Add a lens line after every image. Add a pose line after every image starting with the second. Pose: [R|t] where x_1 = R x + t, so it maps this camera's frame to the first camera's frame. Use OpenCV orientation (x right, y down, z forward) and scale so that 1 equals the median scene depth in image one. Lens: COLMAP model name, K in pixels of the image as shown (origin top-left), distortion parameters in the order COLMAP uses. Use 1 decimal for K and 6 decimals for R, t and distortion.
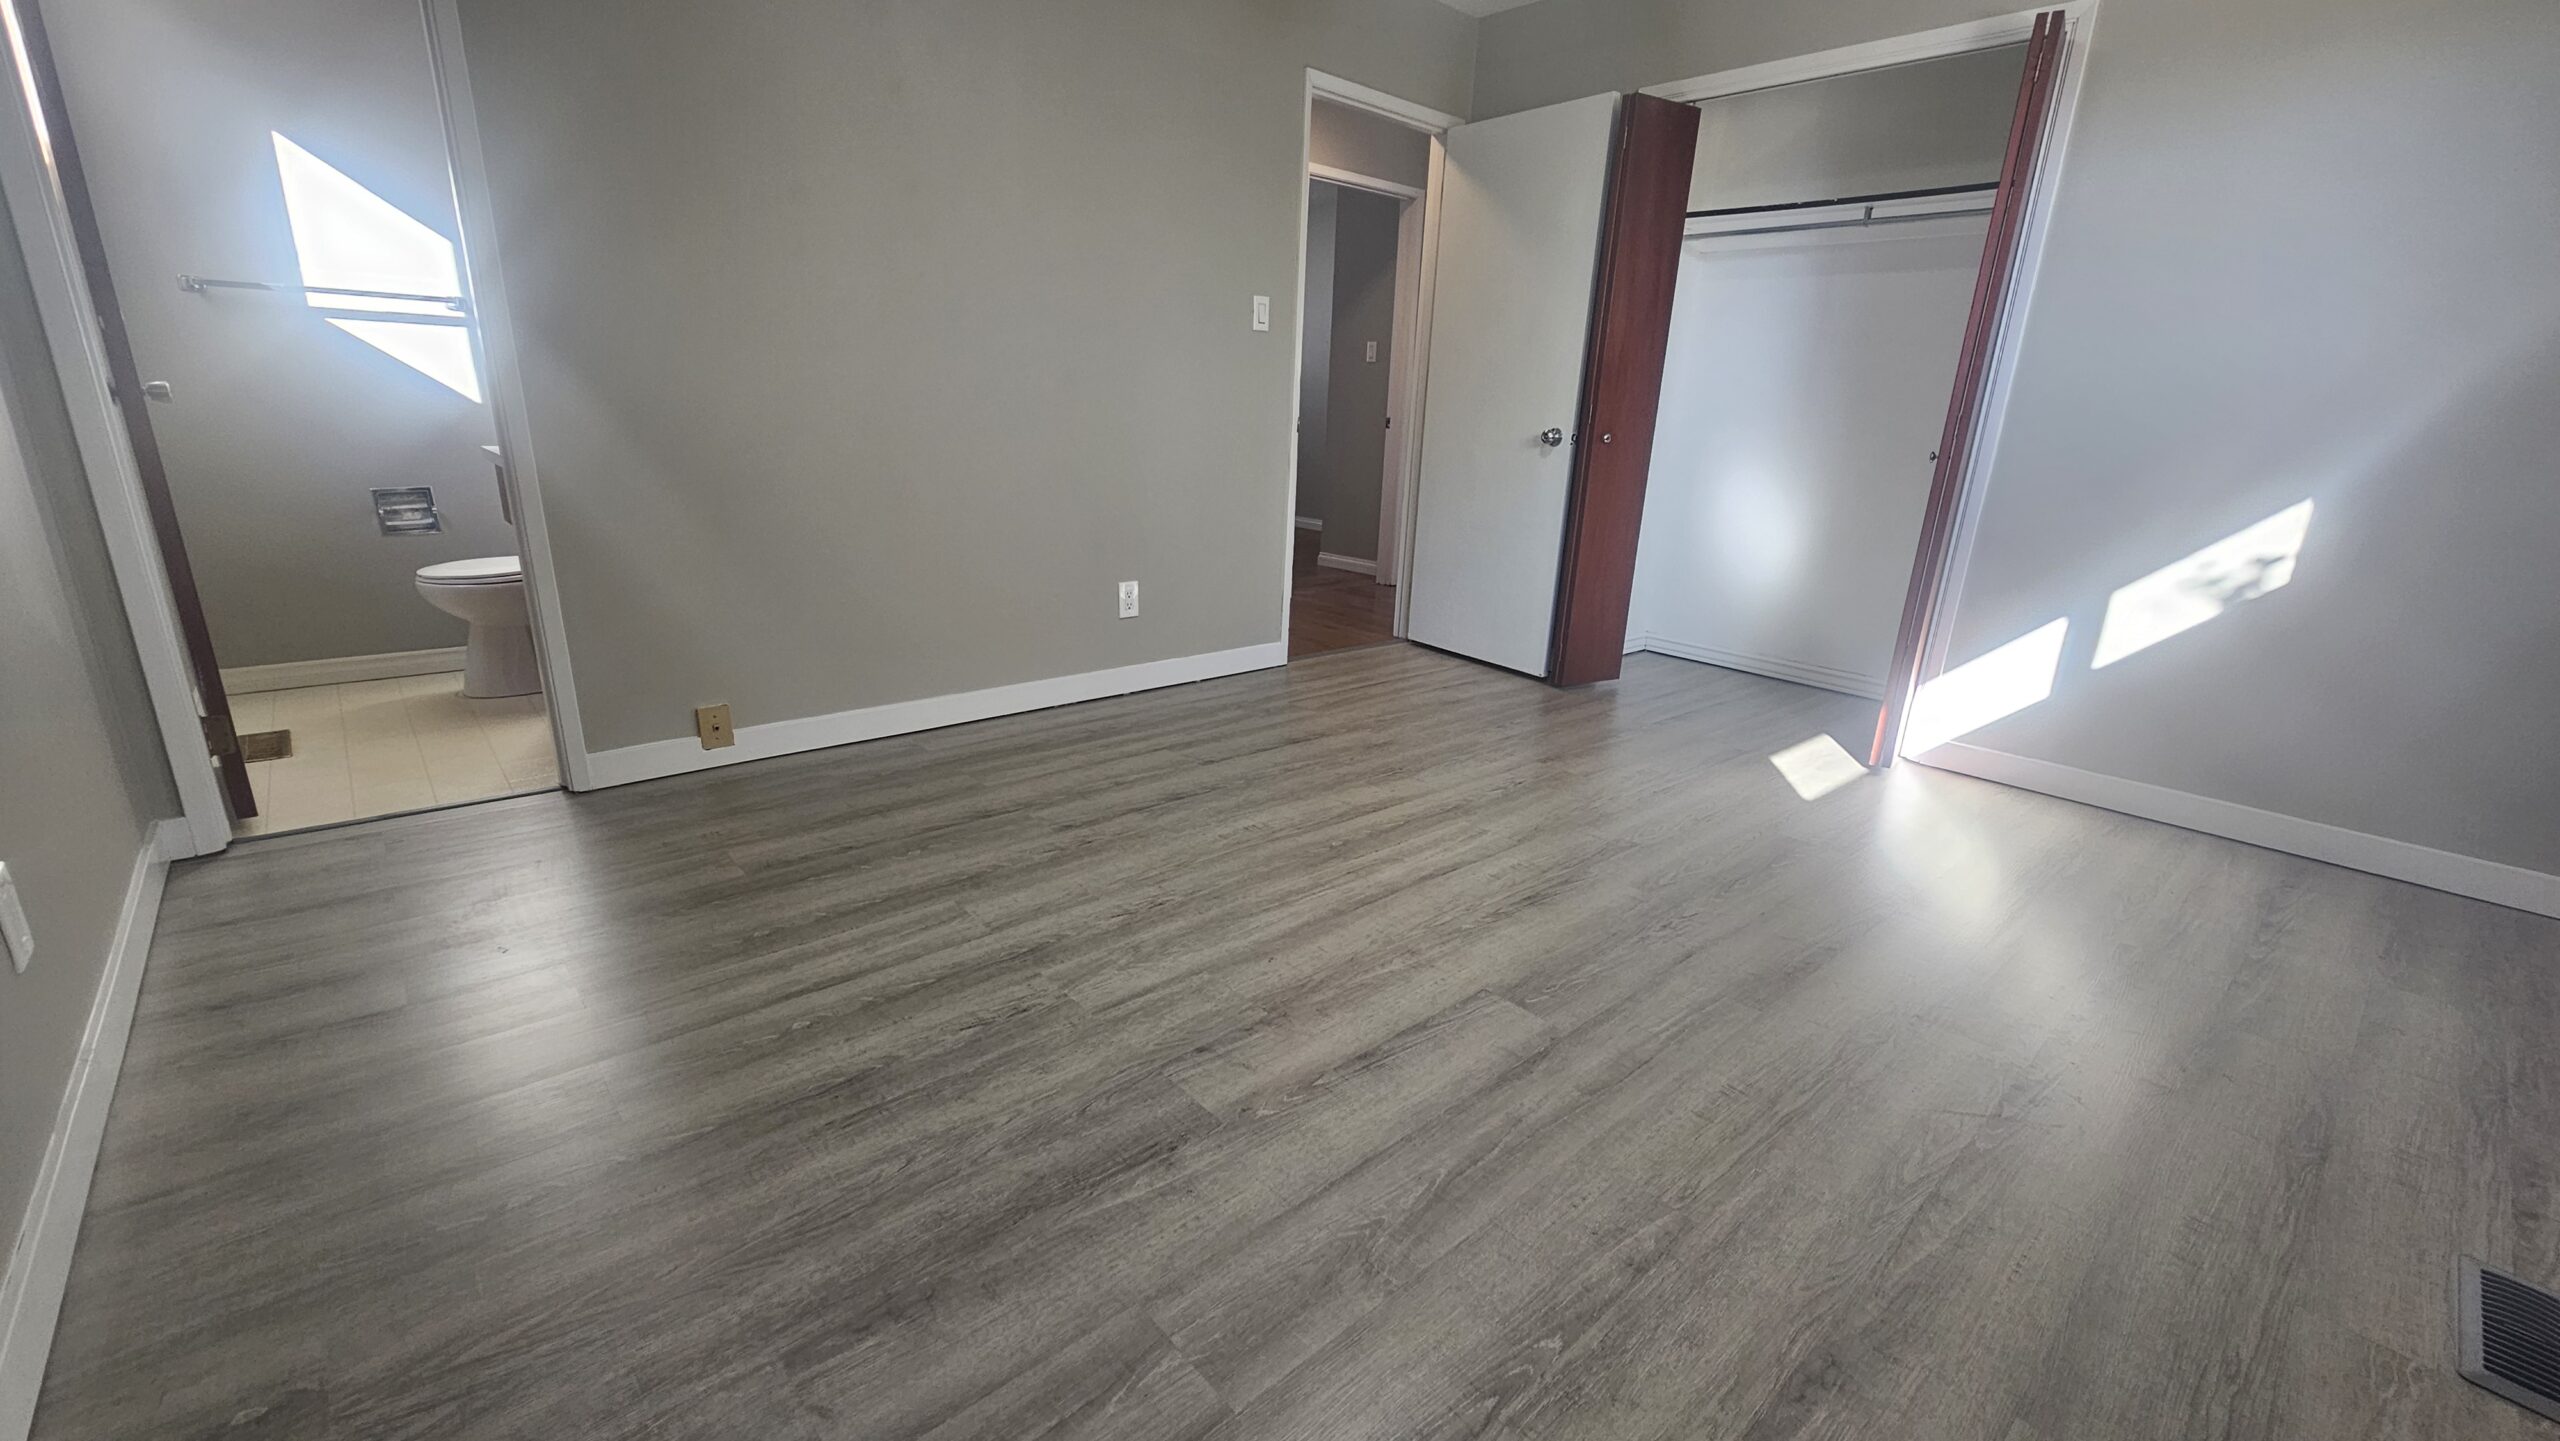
lens RADIAL K [[1043.3, 0, 1291.6], [0, 1043.3, 727.3], [0, 0, 1]] dist [-0.003601, -0.000086]
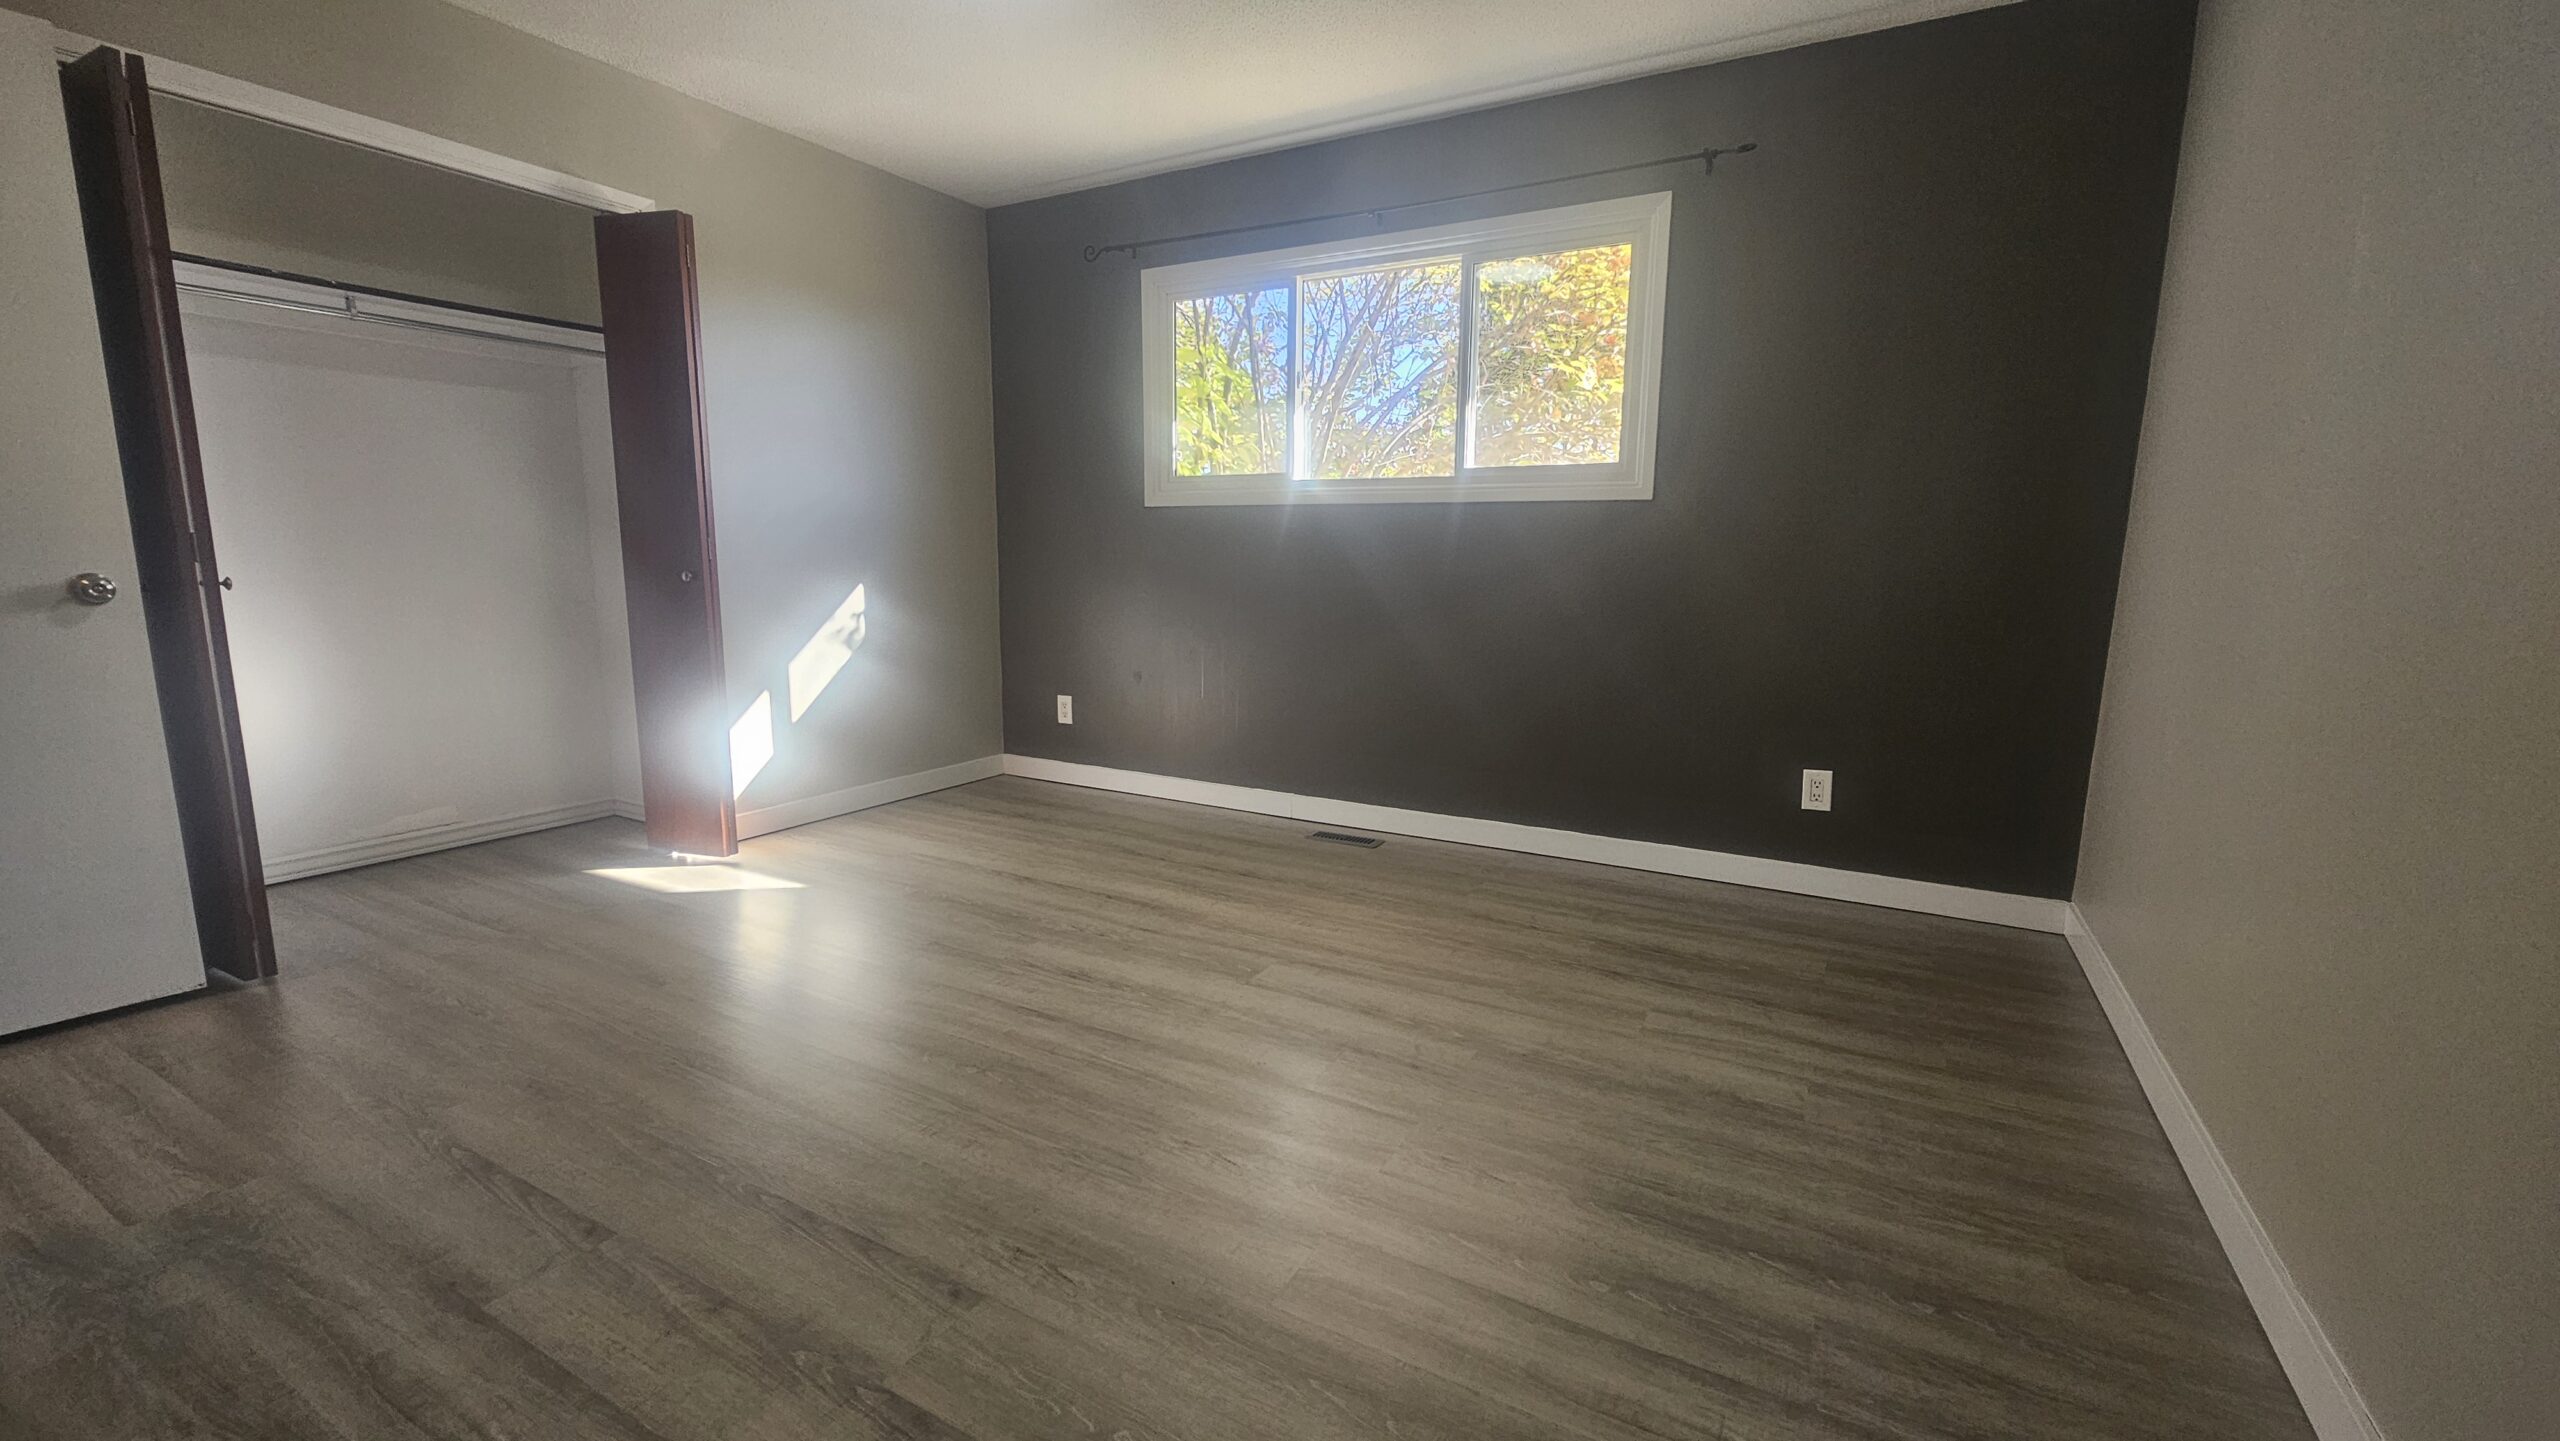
lens RADIAL K [[1043.3, 0, 1289.5], [0, 1043.3, 714.1], [0, 0, 1]] dist [-0.003601, -0.000086]
pose [[-0.316607, -0.189668, 0.929401, -0.803648], [0.261021, 0.924558, 0.277598, -0.334924], [-0.911937, 0.330483, -0.243214, 0.938105]]
